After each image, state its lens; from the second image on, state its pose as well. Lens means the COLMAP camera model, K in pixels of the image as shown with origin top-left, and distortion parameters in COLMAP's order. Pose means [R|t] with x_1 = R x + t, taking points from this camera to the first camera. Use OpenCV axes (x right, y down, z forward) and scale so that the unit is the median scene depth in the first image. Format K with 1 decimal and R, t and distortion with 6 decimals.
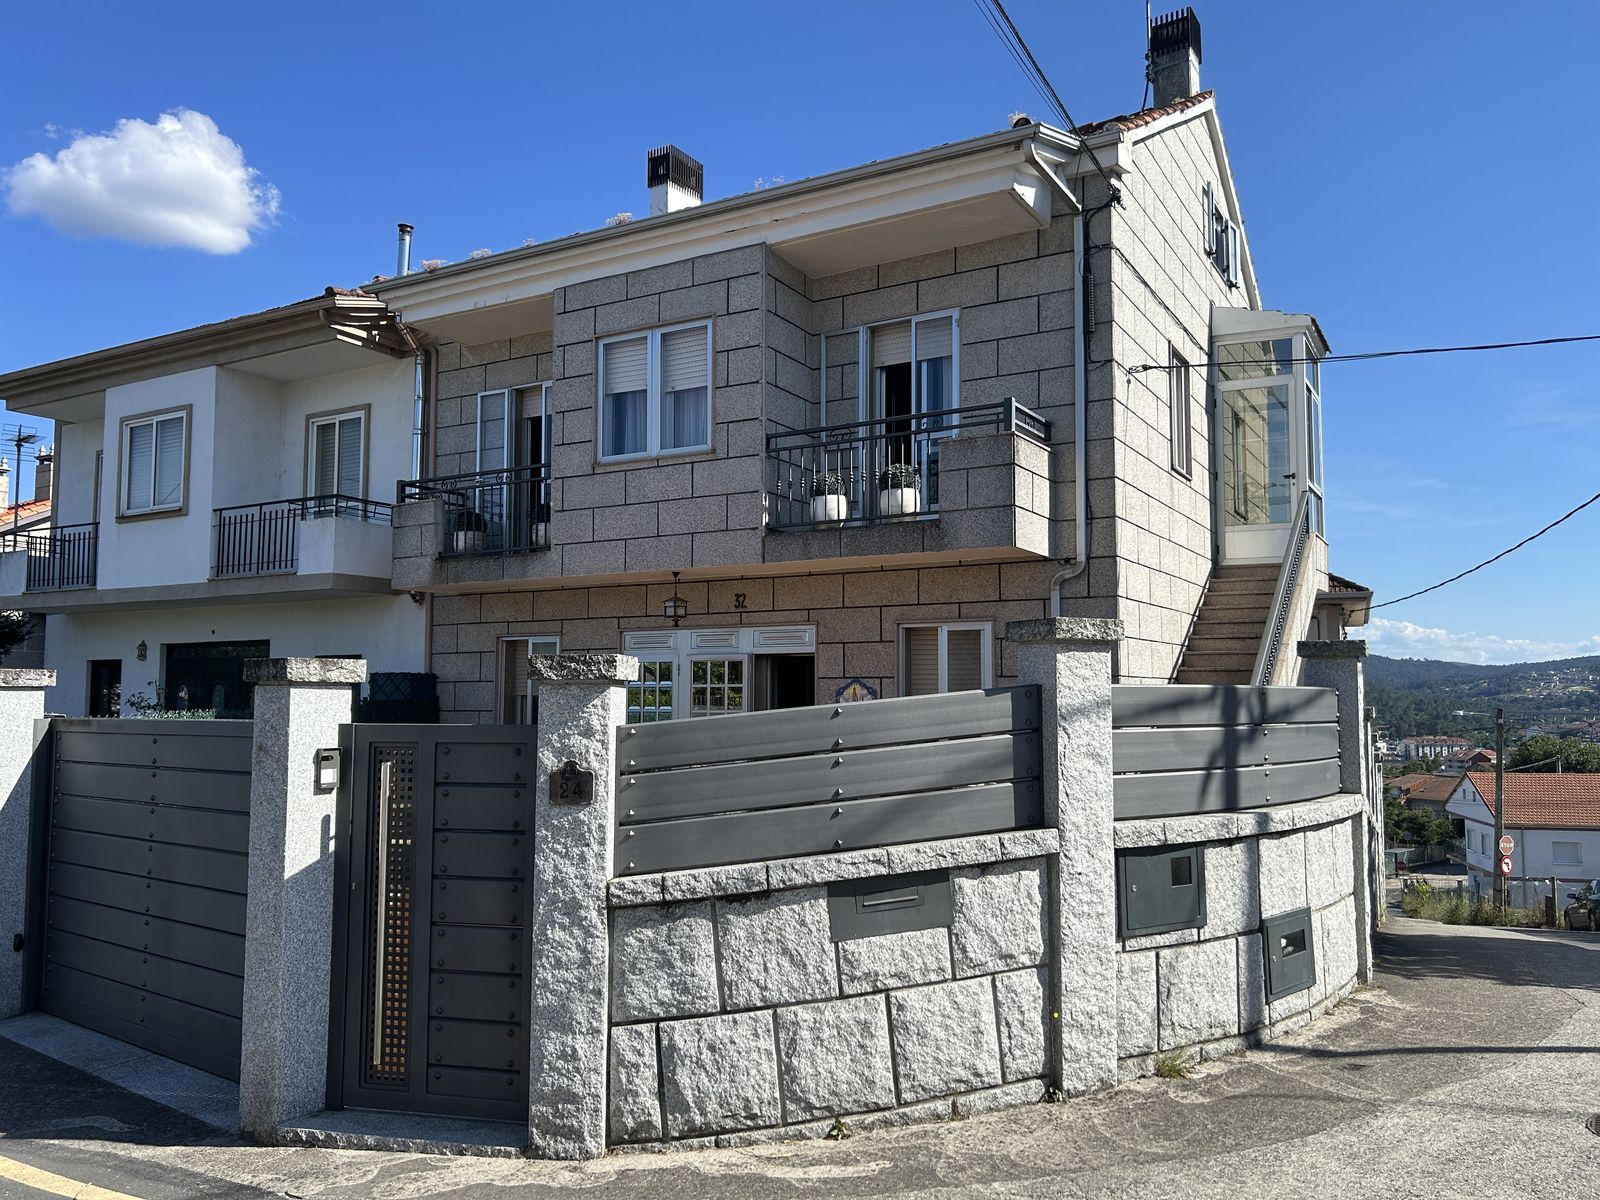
lens RADIAL K [[1184.1, 0, 808.9], [0, 1184.1, 602.9], [0, 0, 1]] dist [0.083141, -0.112093]
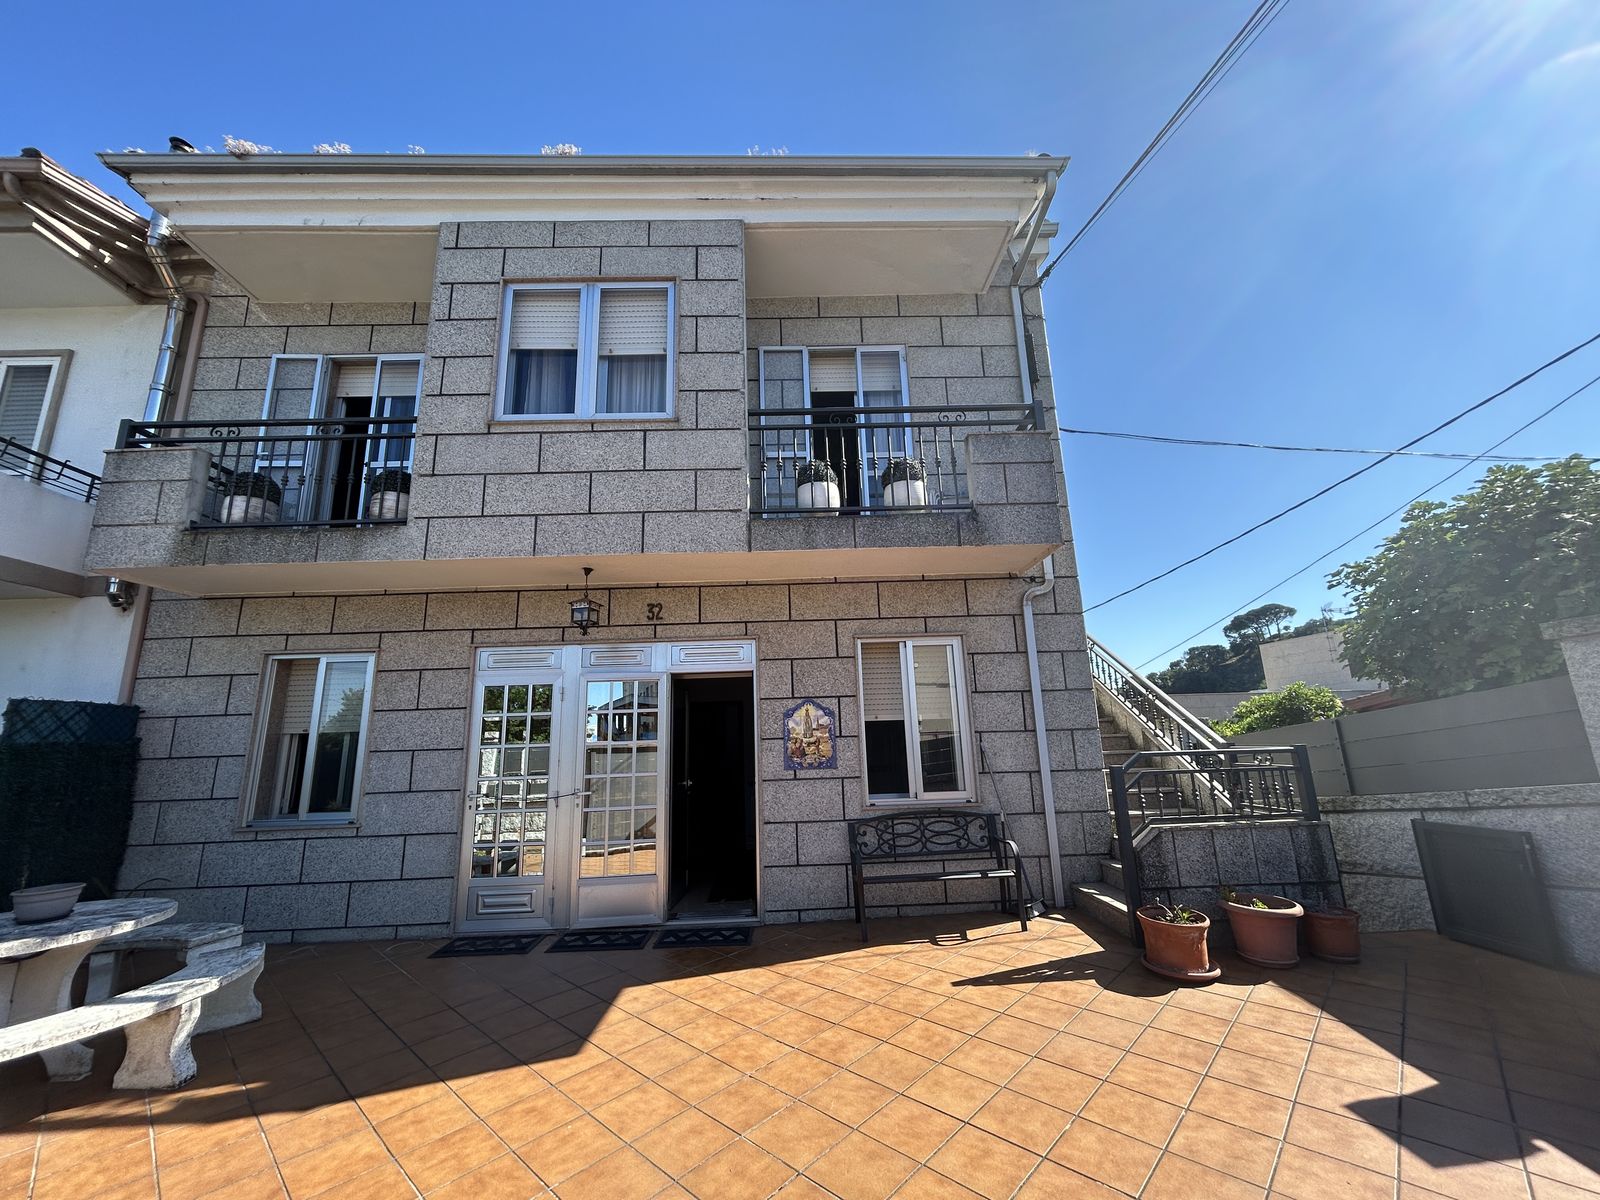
lens RADIAL K [[643.9, 0, 798.3], [0, 643.9, 596.3], [0, 0, 1]] dist [-0.008683, 0.004696]
pose [[0.852140, 0.090835, 0.515370, -0.214160], [-0.008930, 0.987201, -0.159231, 0.061666], [-0.523238, 0.131085, 0.842045, 0.548797]]
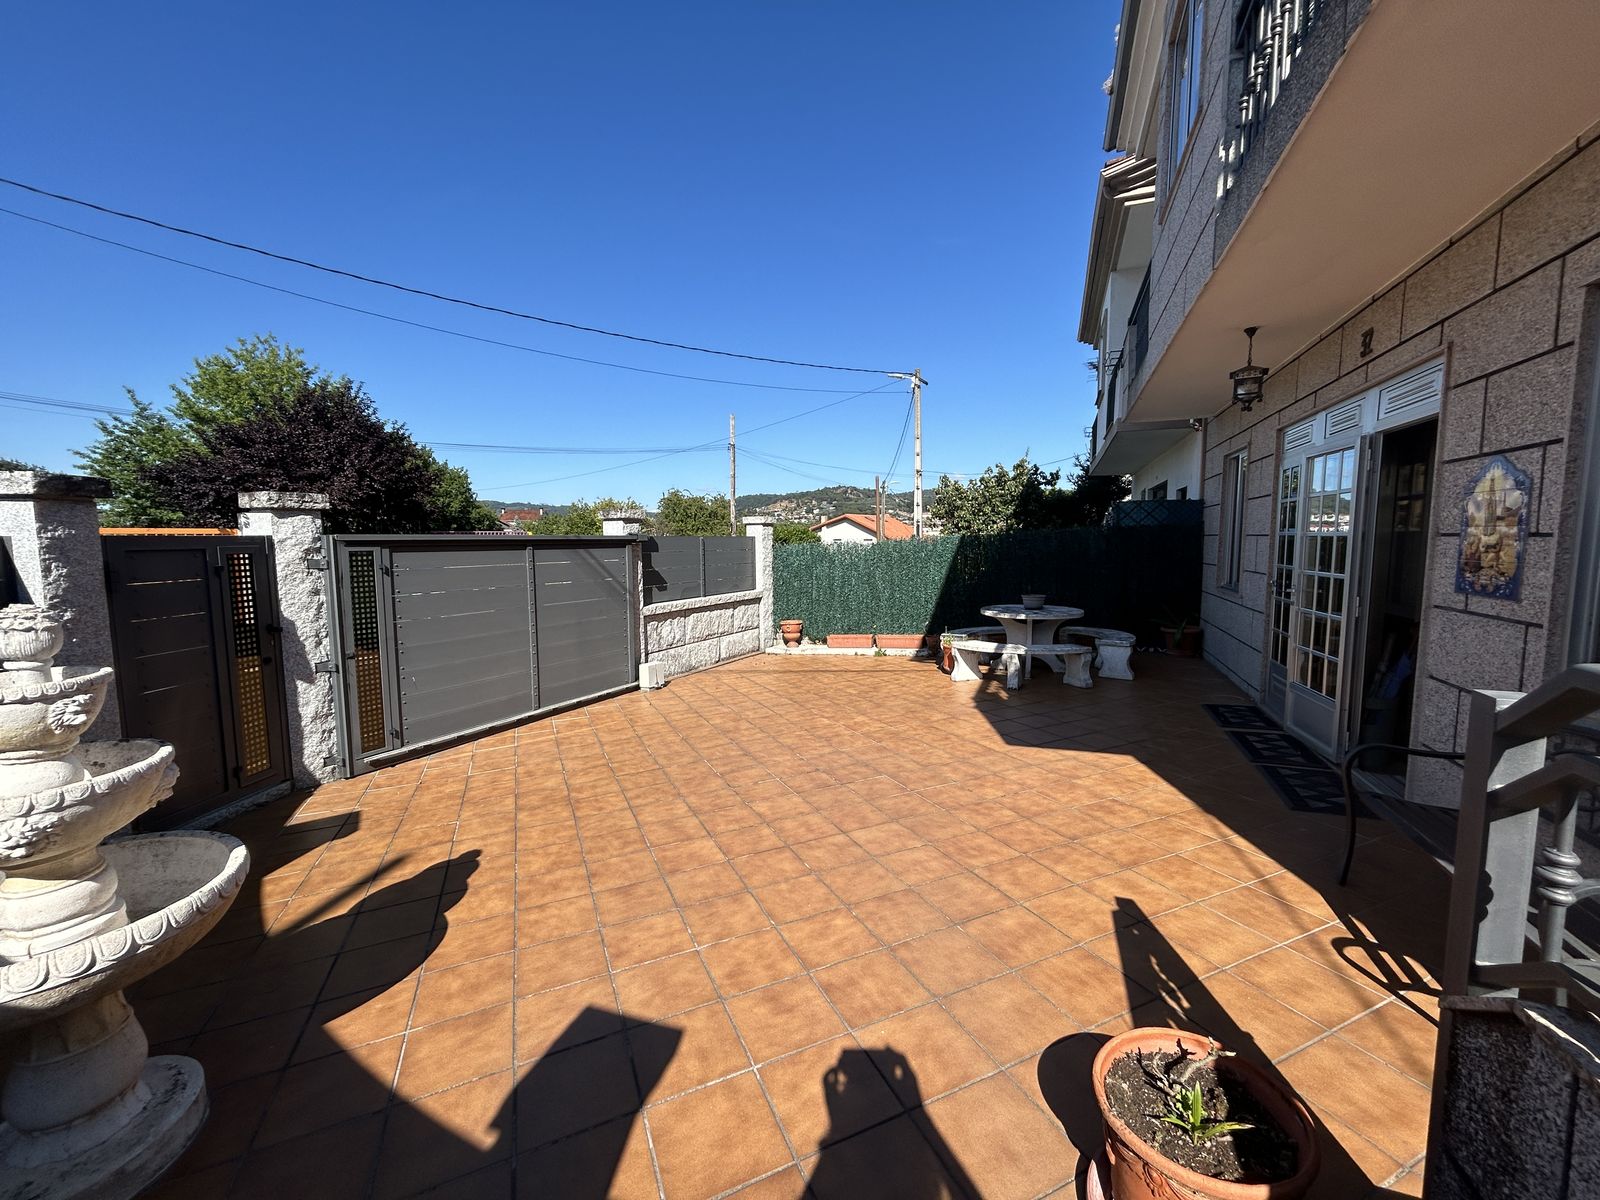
lens RADIAL K [[643.9, 0, 798.3], [0, 643.9, 596.3], [0, 0, 1]] dist [-0.008683, 0.004696]
pose [[0.149069, 0.090019, -0.984721, 0.223628], [0.082258, 0.991267, 0.103070, 0.066509], [0.985399, -0.096366, 0.140362, 0.672431]]
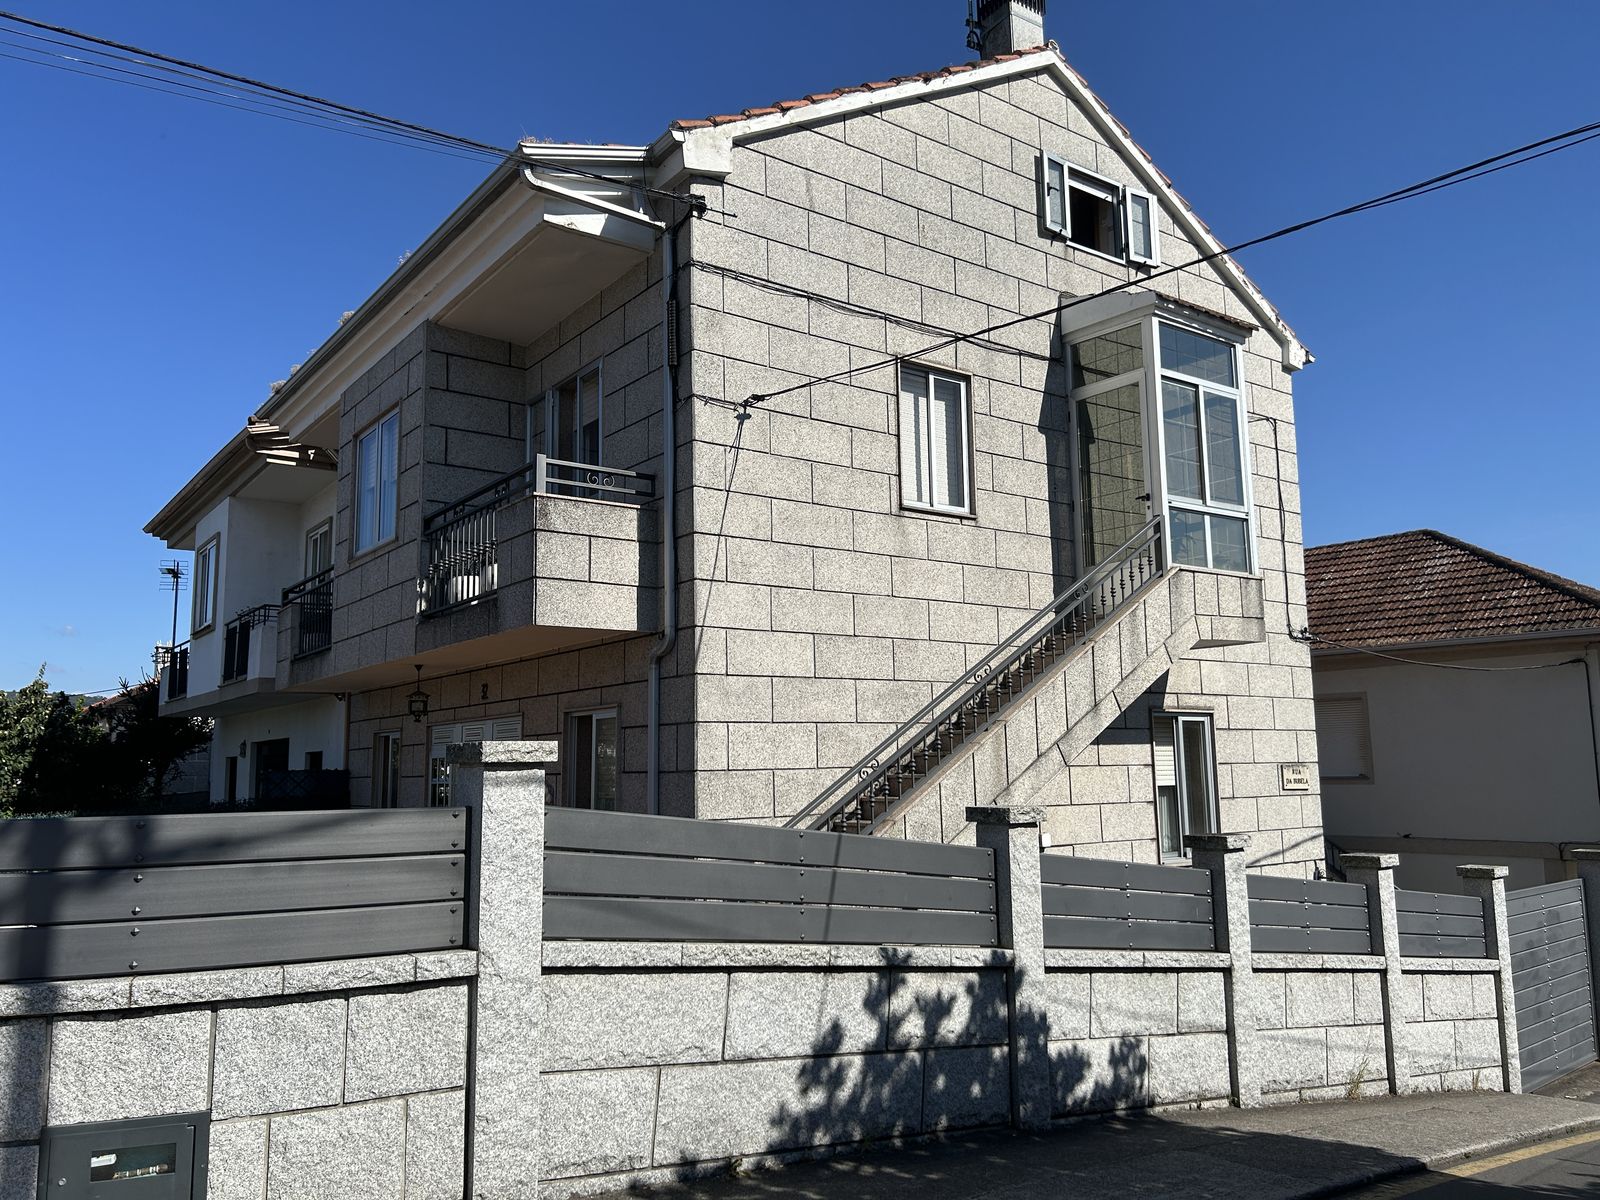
lens RADIAL K [[1184.1, 0, 808.9], [0, 1184.1, 602.9], [0, 0, 1]] dist [0.083141, -0.112093]
pose [[0.919515, -0.070494, -0.386682, 0.555501], [0.050155, 0.996787, -0.062451, 0.000160], [0.389842, 0.038031, 0.920096, 0.225530]]
